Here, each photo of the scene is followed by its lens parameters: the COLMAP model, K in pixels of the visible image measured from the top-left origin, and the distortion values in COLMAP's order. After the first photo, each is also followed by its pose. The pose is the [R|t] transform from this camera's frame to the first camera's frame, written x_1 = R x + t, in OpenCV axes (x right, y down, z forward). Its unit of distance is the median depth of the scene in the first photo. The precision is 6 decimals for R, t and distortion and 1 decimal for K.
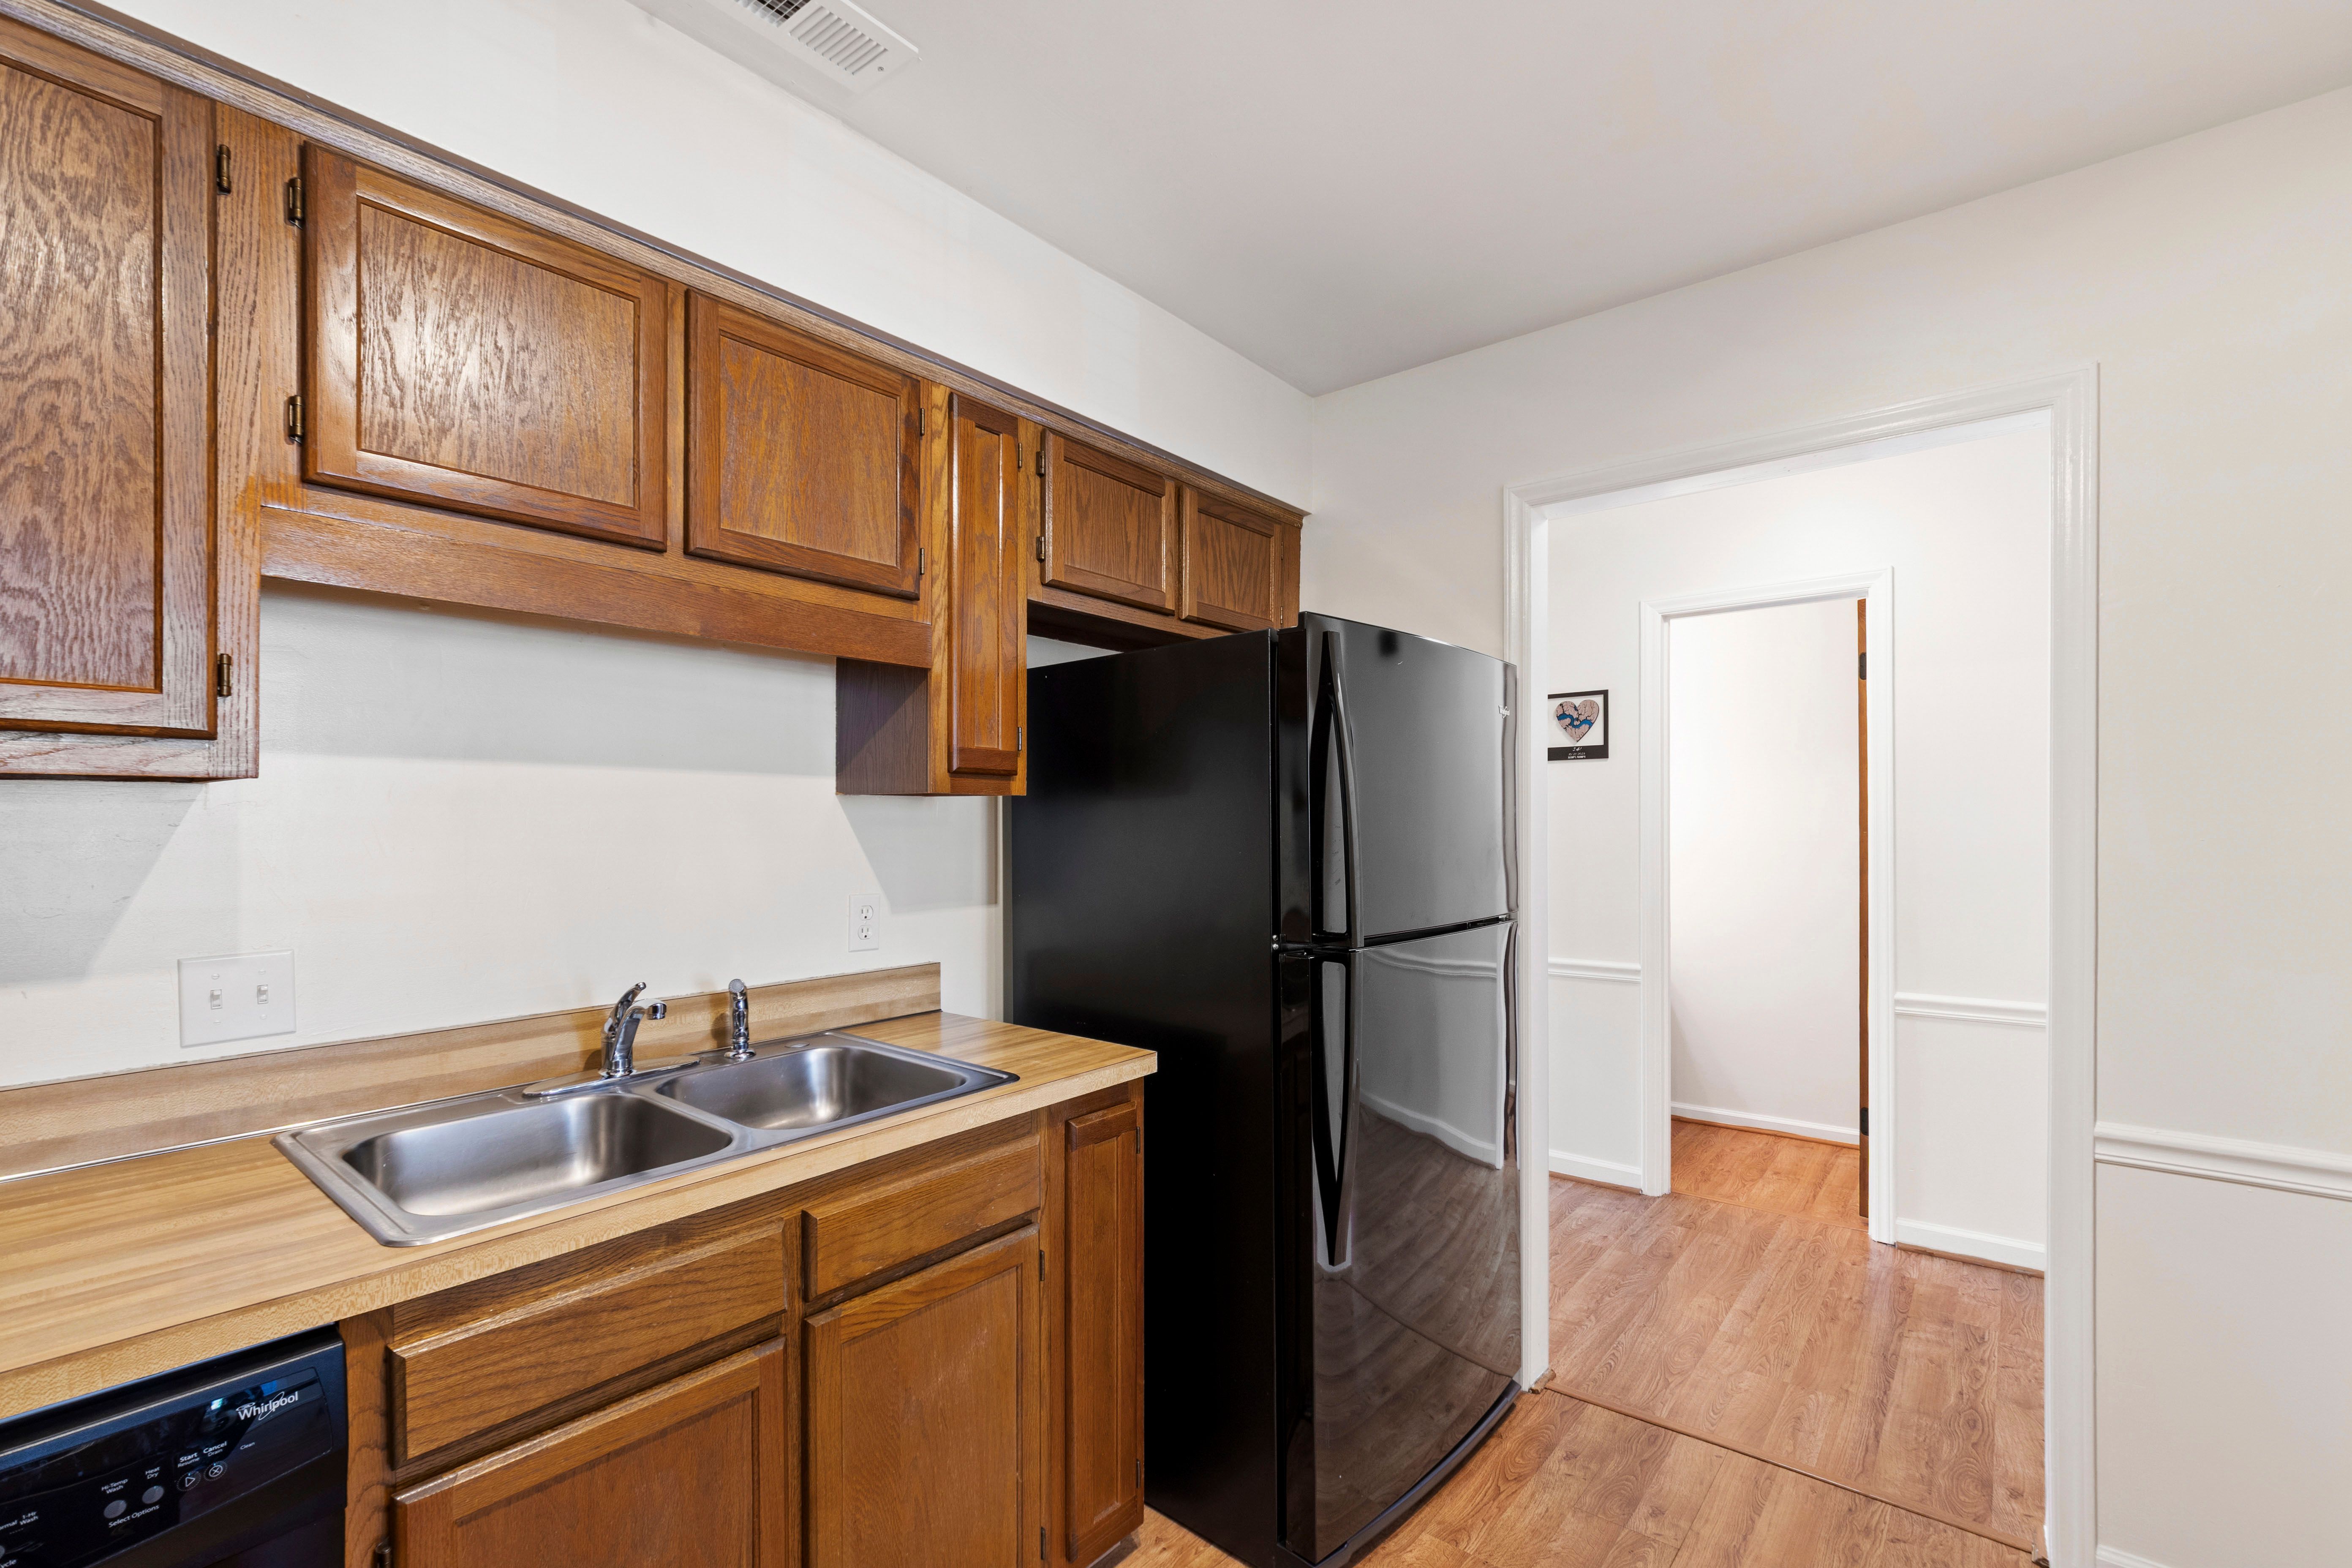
lens RADIAL K [[1040.7, 0, 1201.3], [0, 1040.7, 829.8], [0, 0, 1]] dist [-0.000445, -0.002071]
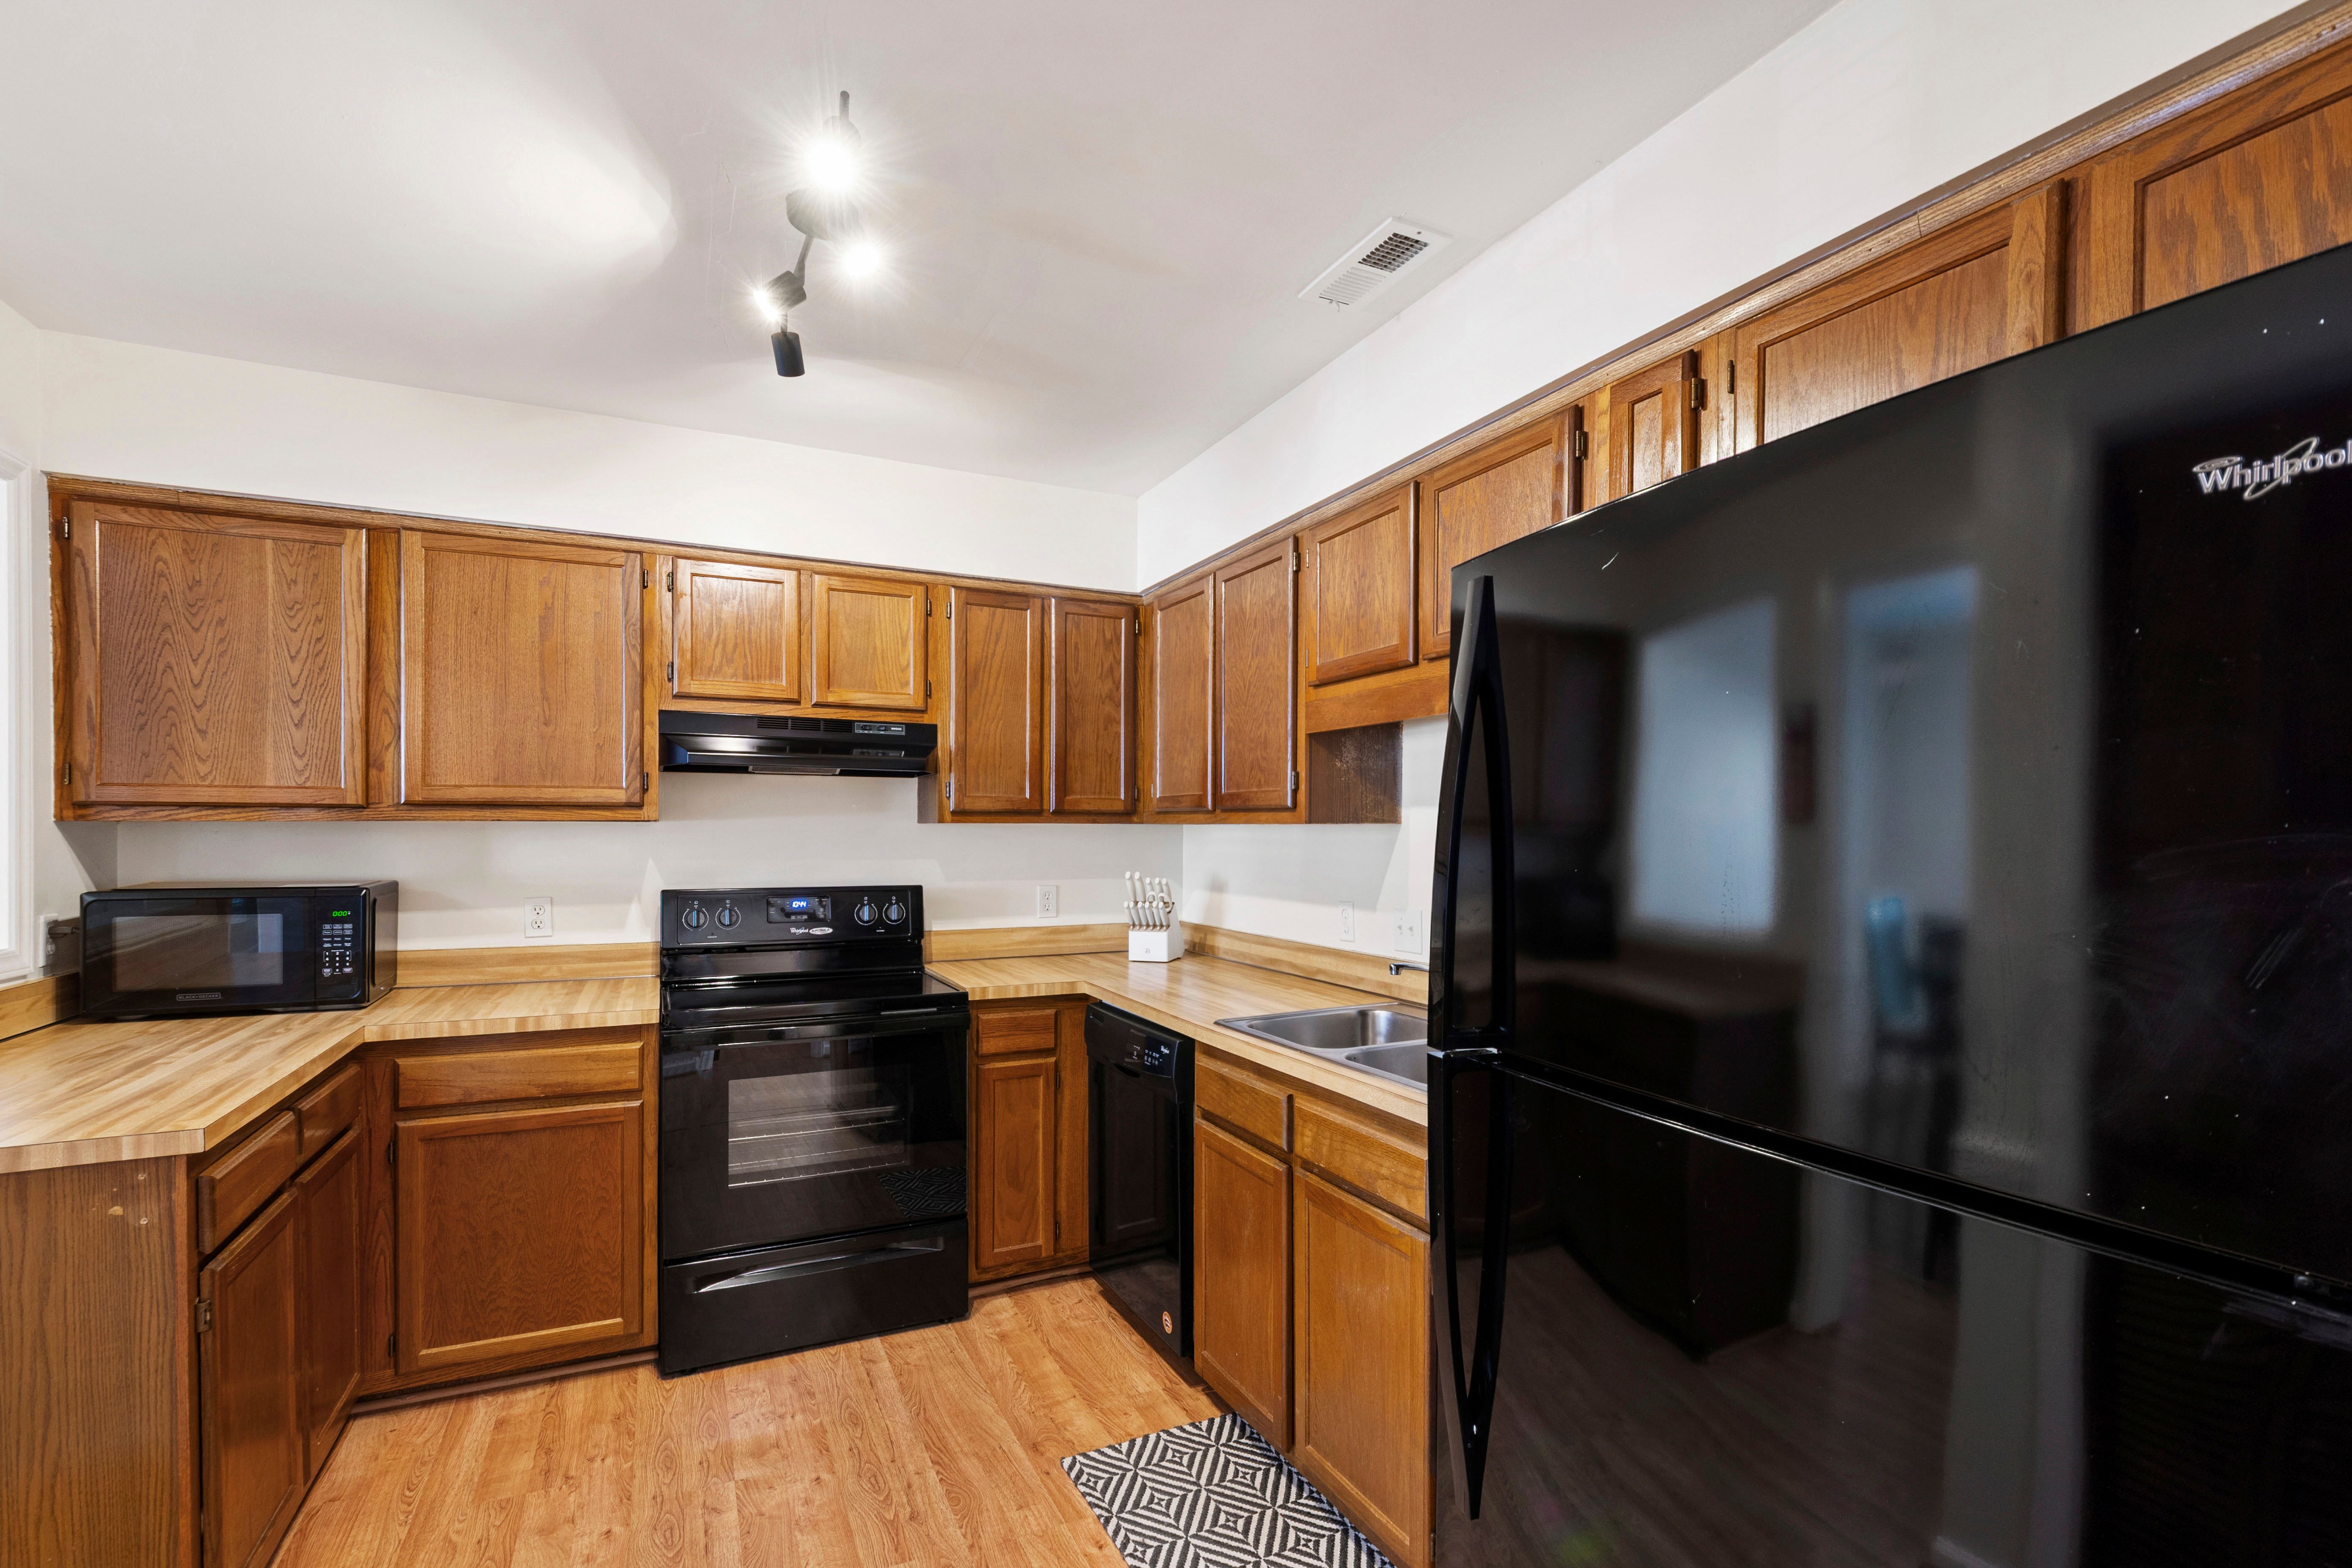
lens RADIAL K [[1040.7, 0, 1181.8], [0, 1040.7, 850.4], [0, 0, 1]] dist [-0.000445, -0.002071]
pose [[-0.421424, 0.020205, -0.906639, 0.766262], [-0.007904, 0.999632, 0.025952, -0.029126], [0.906829, 0.018103, -0.421109, 1.043680]]
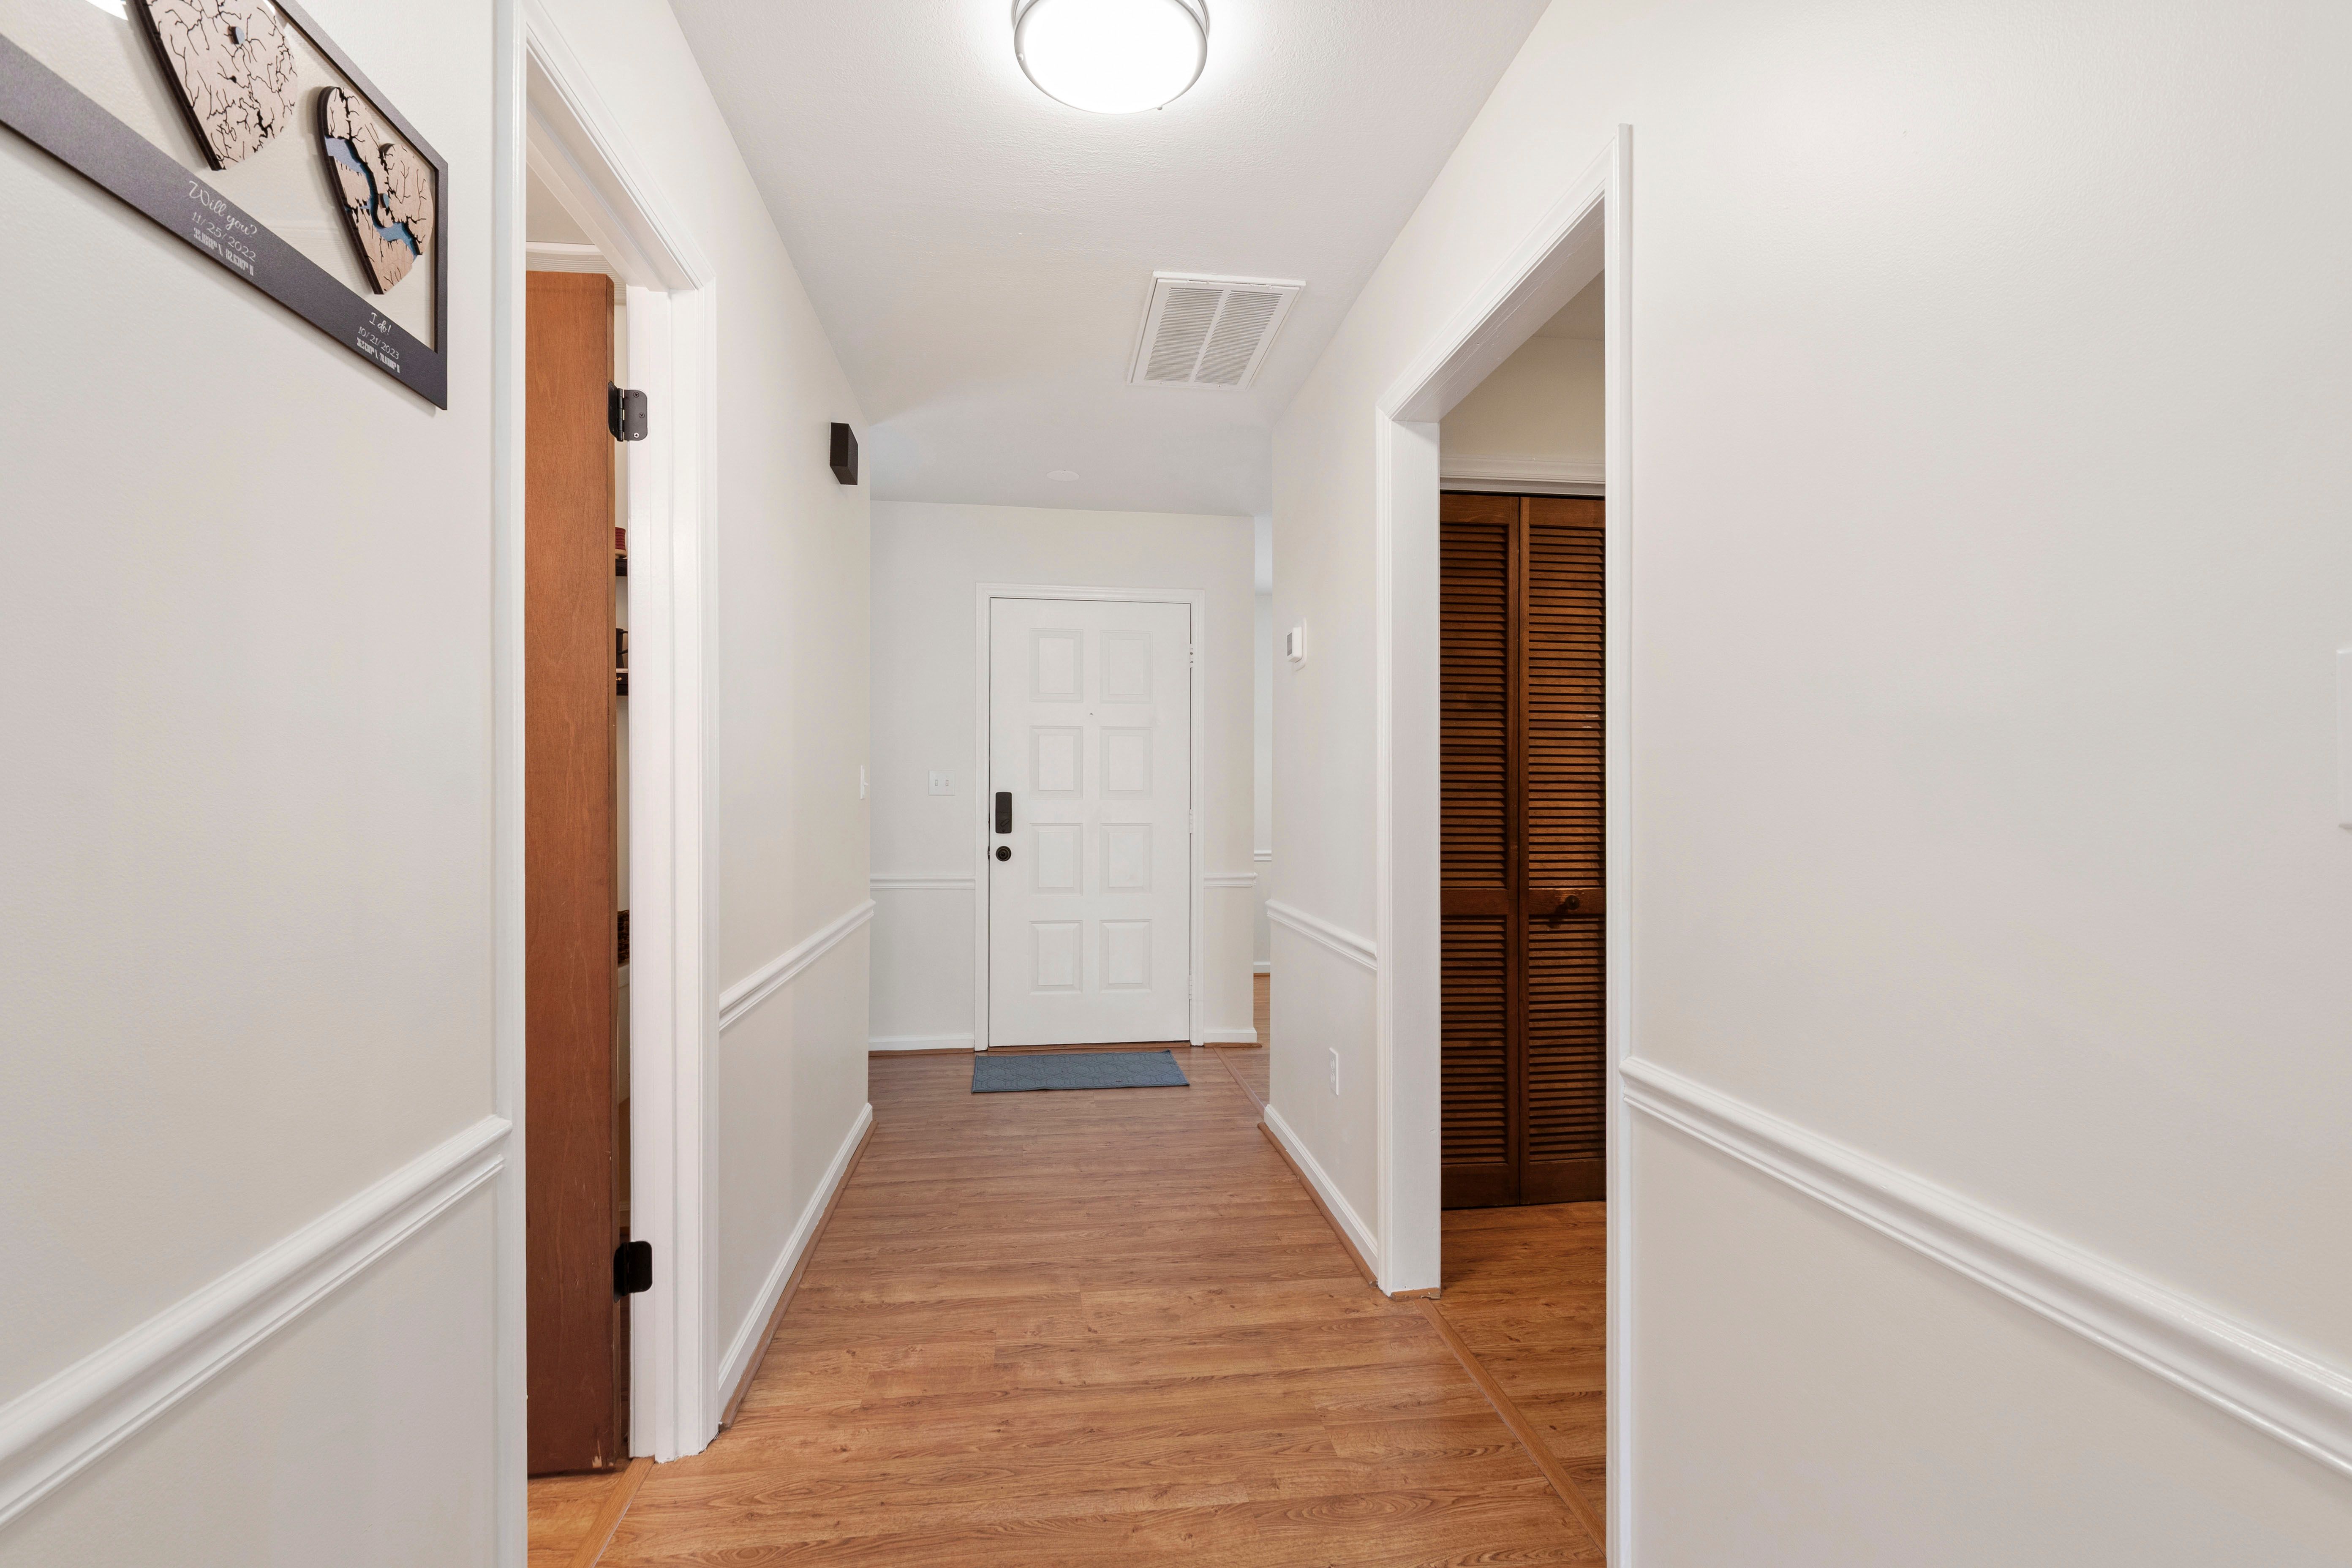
lens RADIAL K [[1040.7, 0, 1172.6], [0, 1040.7, 797.5], [0, 0, 1]] dist [-0.000445, -0.002071]
pose [[-0.716436, -0.008159, 0.697605, 0.125547], [-0.000221, 0.999934, 0.011467, 0.055765], [-0.697653, 0.008061, -0.716391, 2.113134]]
